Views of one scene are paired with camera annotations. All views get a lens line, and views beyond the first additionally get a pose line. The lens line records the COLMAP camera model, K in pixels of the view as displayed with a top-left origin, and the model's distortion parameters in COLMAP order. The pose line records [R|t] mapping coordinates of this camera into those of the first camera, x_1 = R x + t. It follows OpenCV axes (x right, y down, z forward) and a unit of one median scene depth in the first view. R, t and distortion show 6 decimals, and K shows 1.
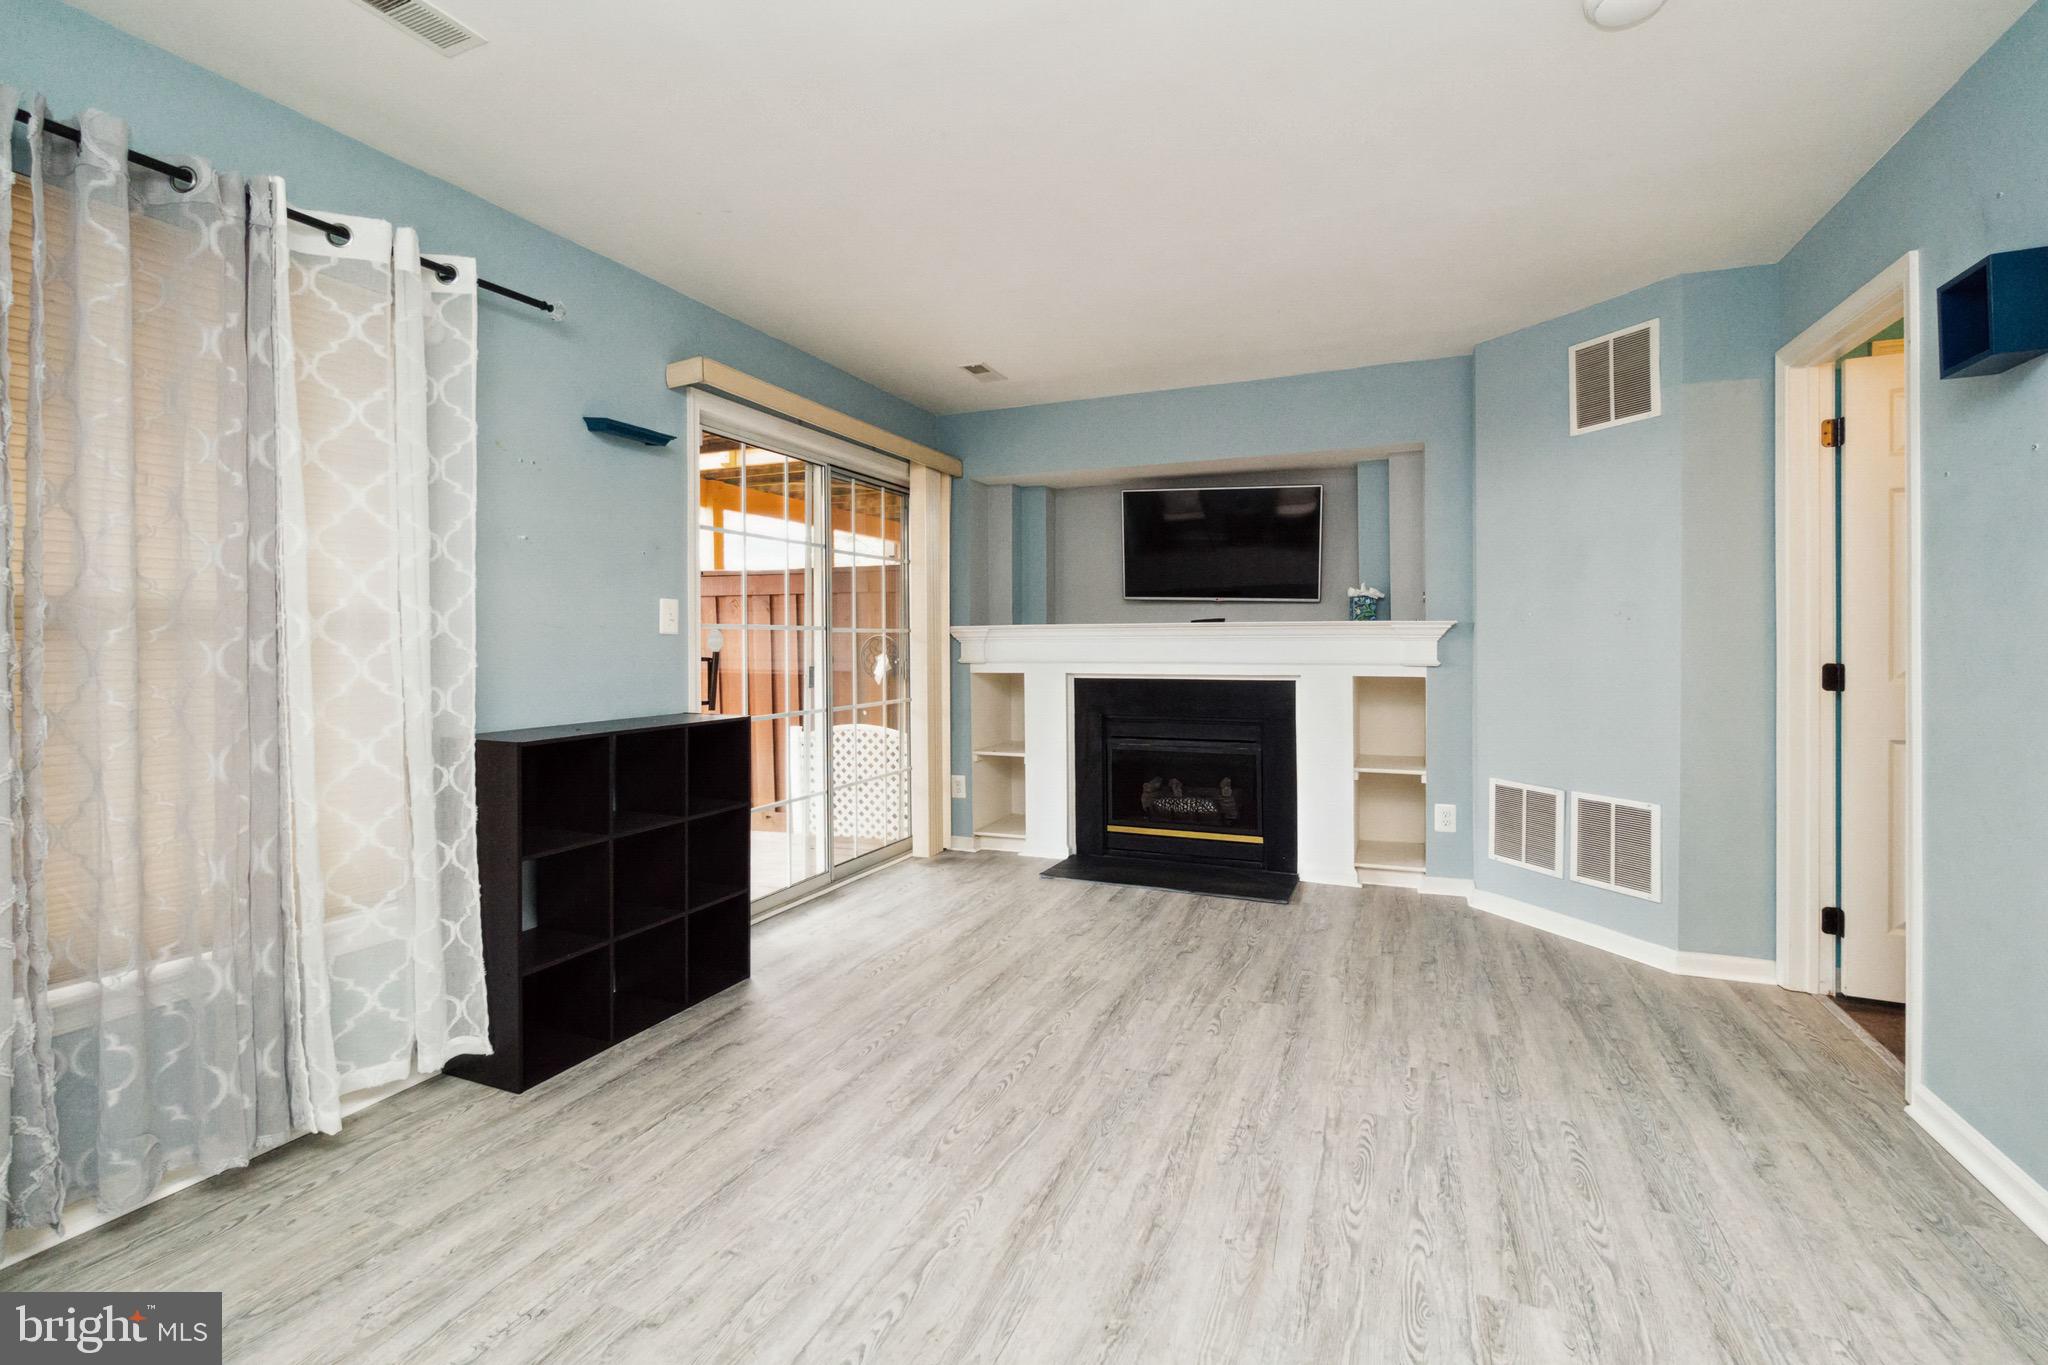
lens RADIAL K [[925.4, 0, 1025.6], [0, 925.4, 649.6], [0, 0, 1]] dist [-0.005251, 0.000096]
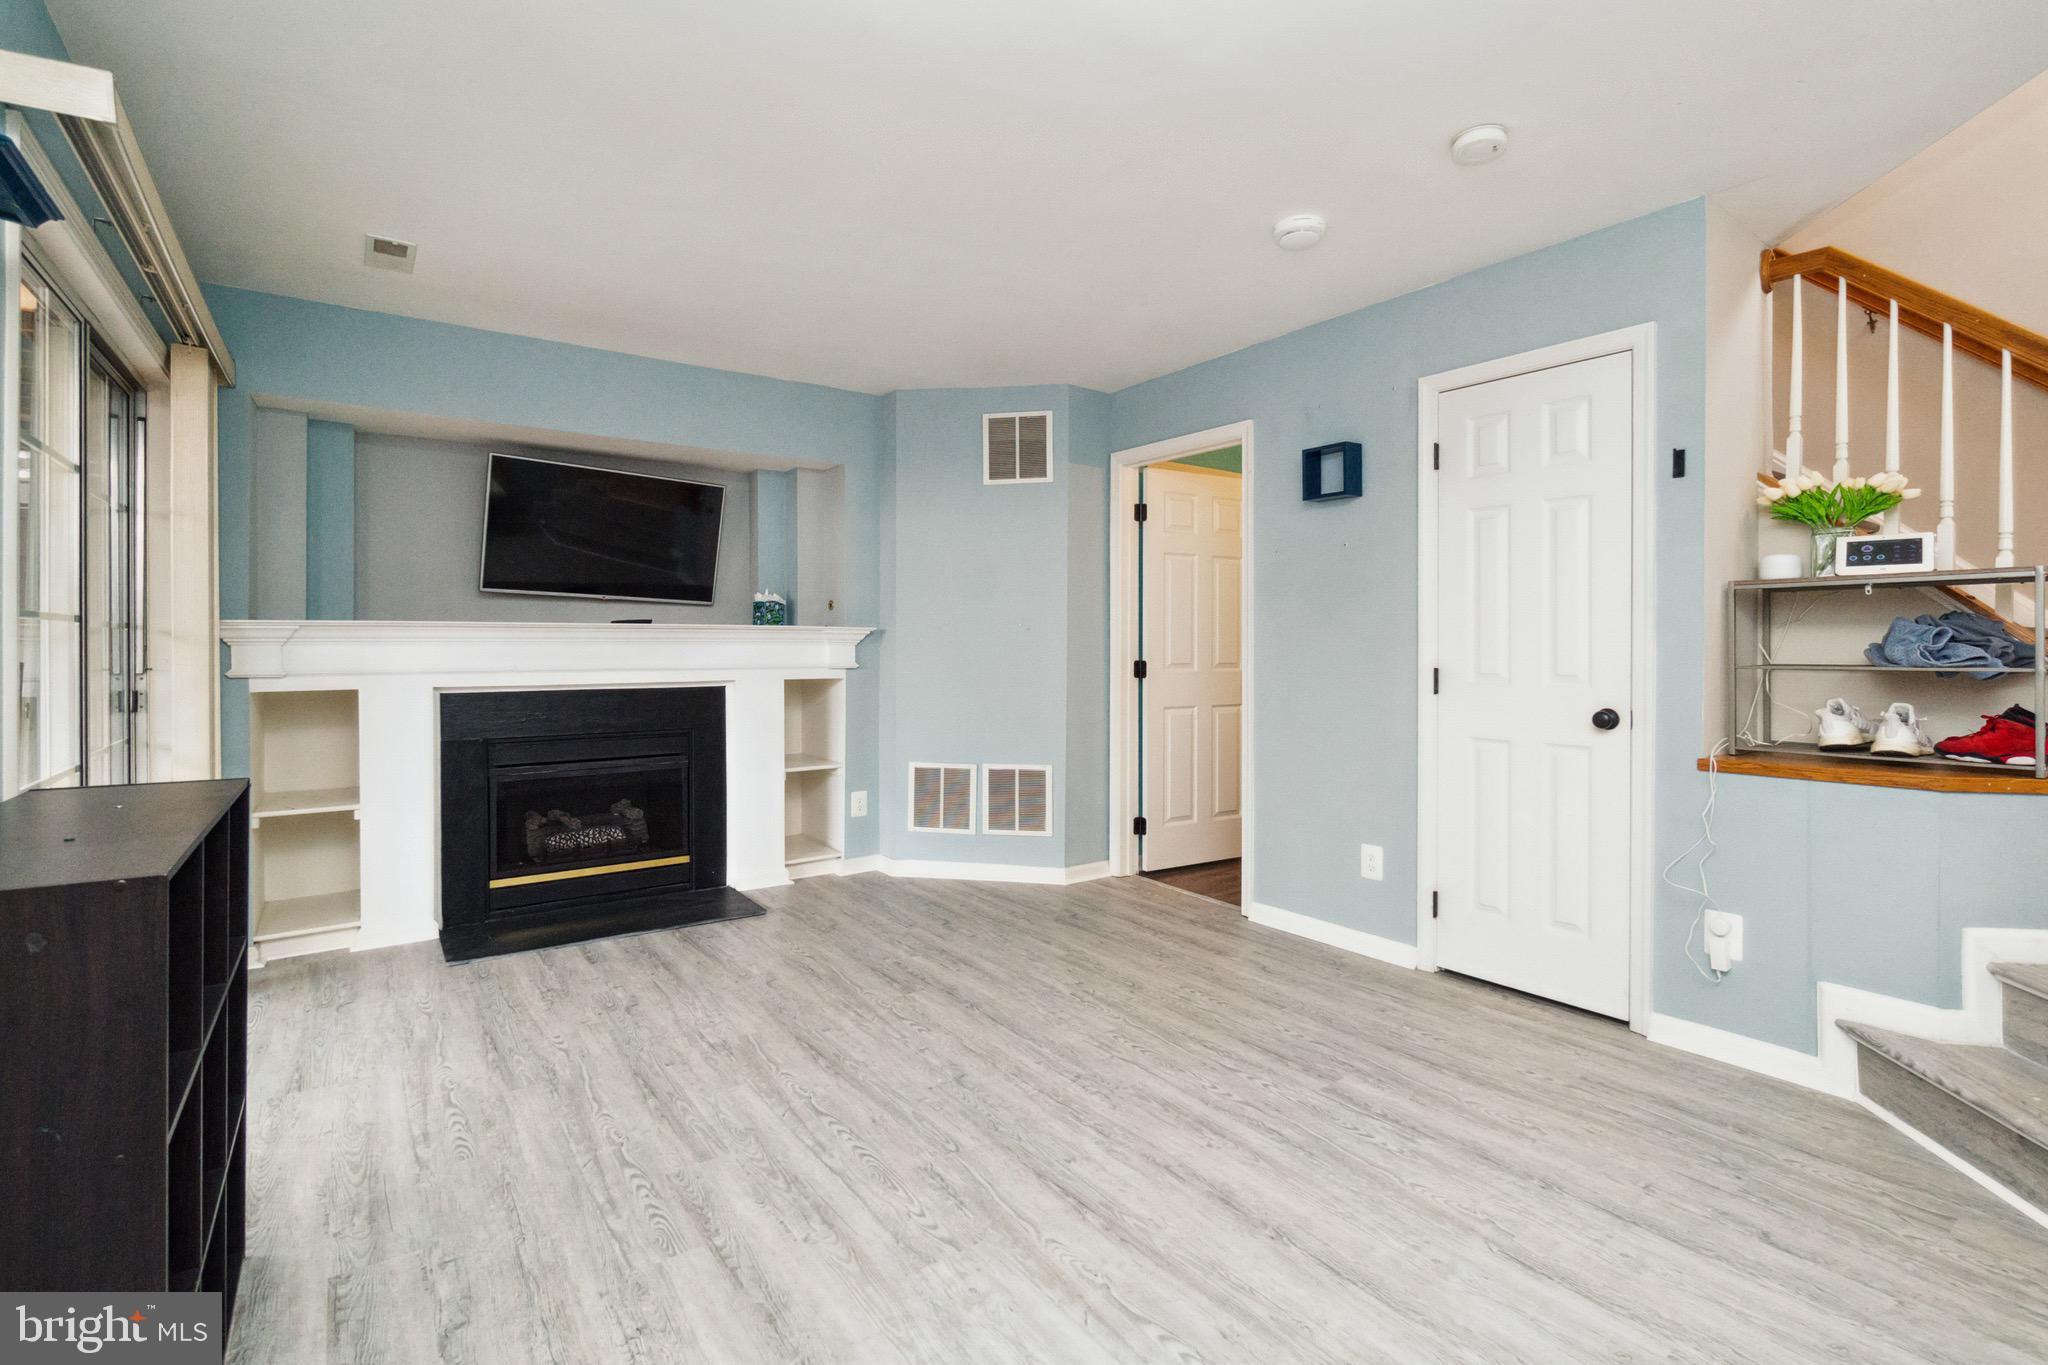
lens RADIAL K [[925.4, 0, 1025.6], [0, 925.4, 649.6], [0, 0, 1]] dist [-0.005251, 0.000096]
pose [[0.524566, -0.000552, 0.851370, -0.512324], [0.005522, 0.999981, -0.002754, -0.000134], [-0.851352, 0.006146, 0.524559, 0.315853]]
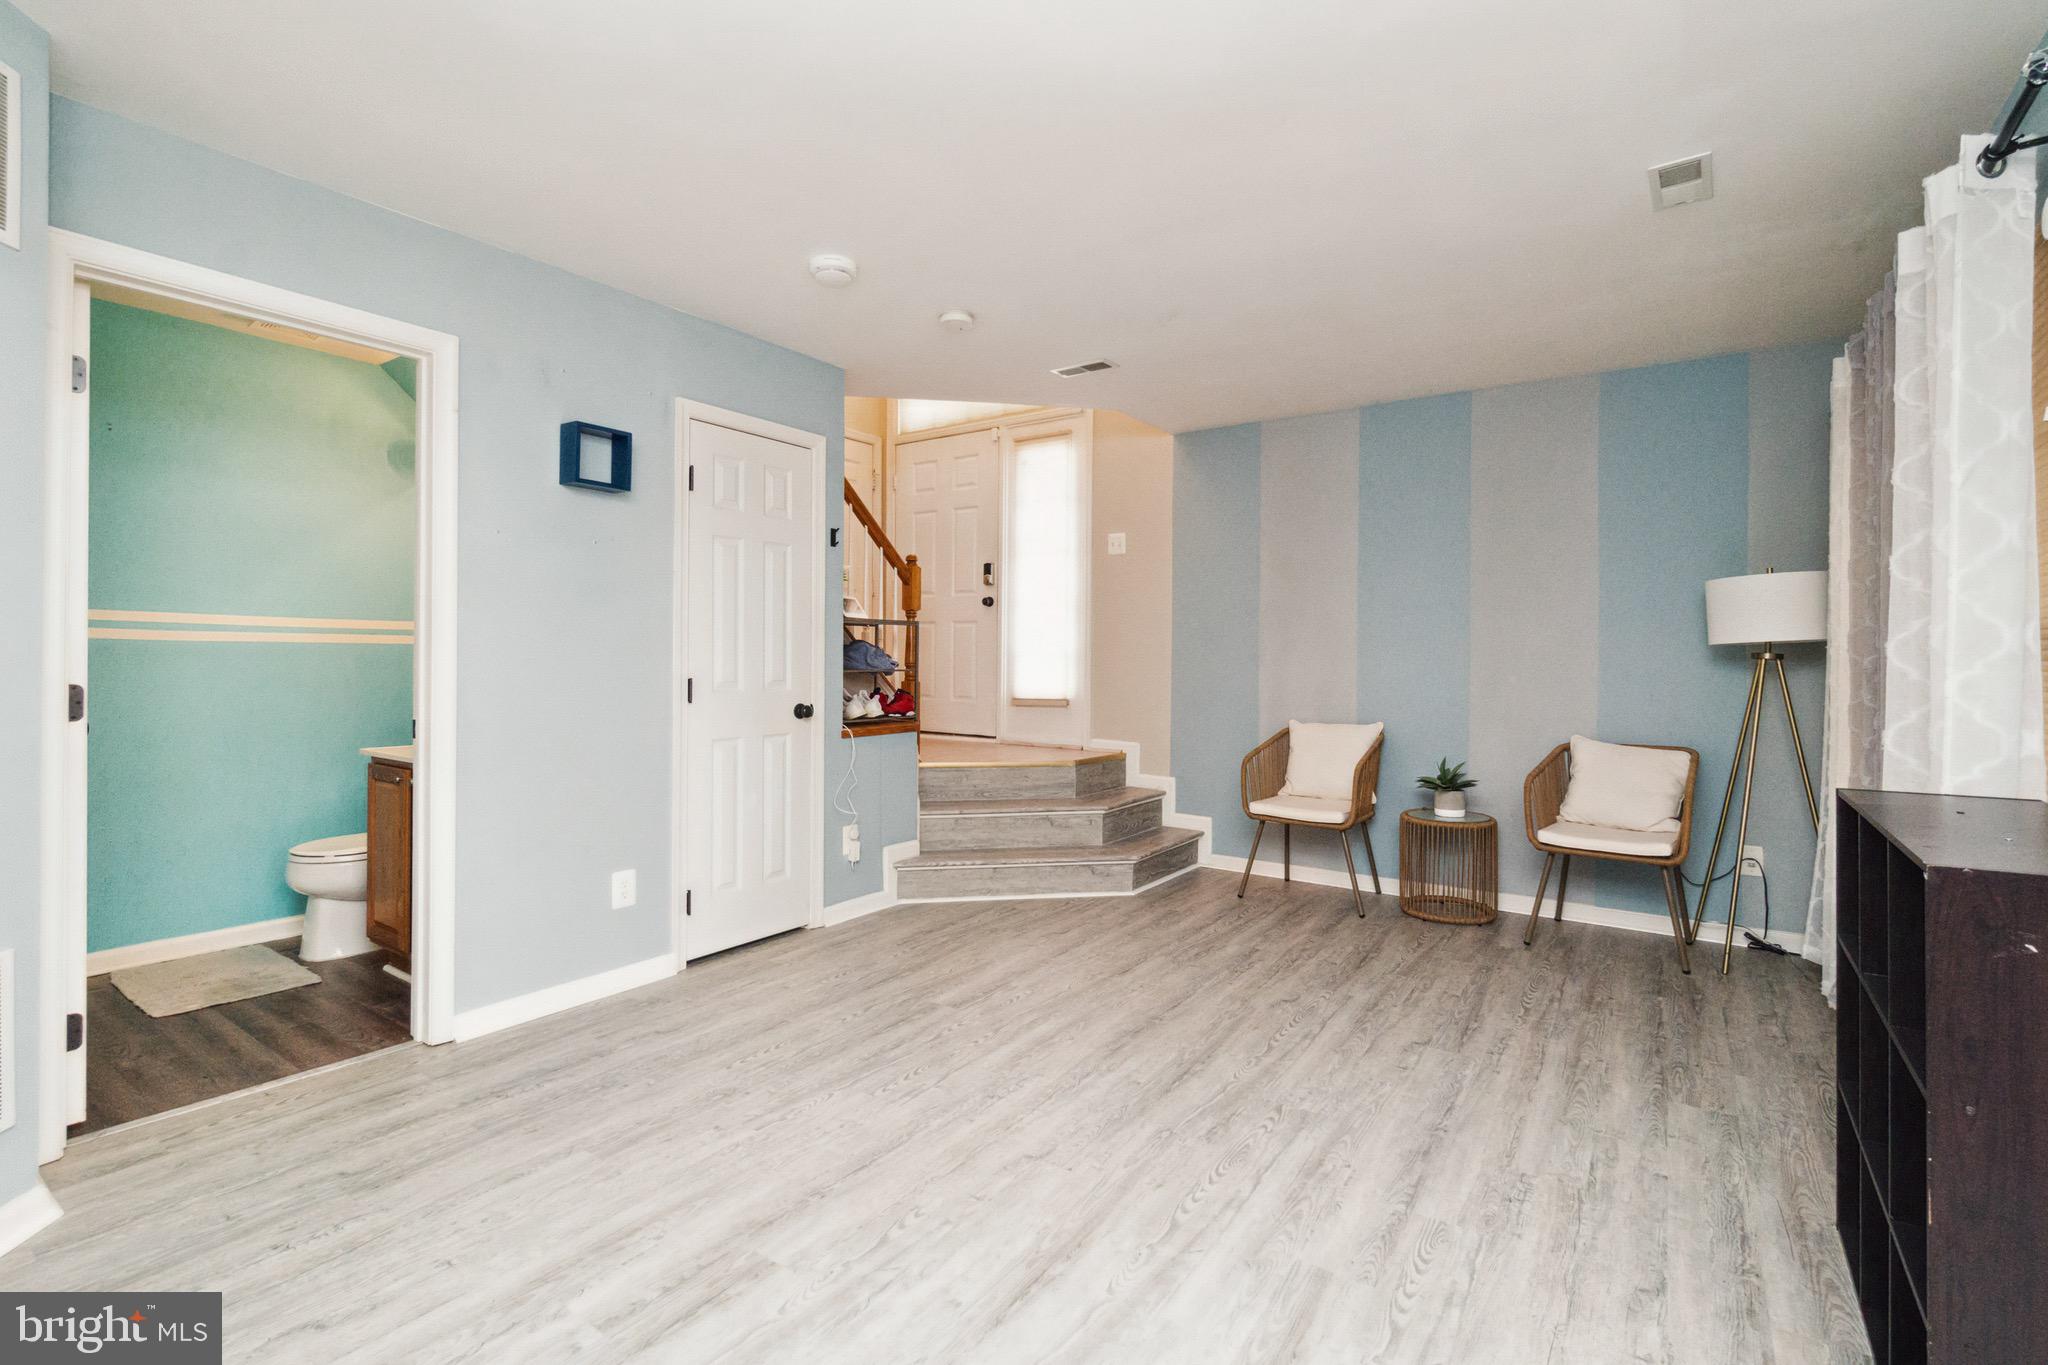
lens RADIAL K [[936.2, 0, 1005.8], [0, 936.2, 656.7], [0, 0, 1]] dist [-0.002487, -0.000123]
pose [[-0.972443, -0.004379, 0.233101, -0.023227], [-0.003021, 0.999976, 0.006184, -0.013173], [-0.233123, 0.005309, -0.972433, 1.429667]]
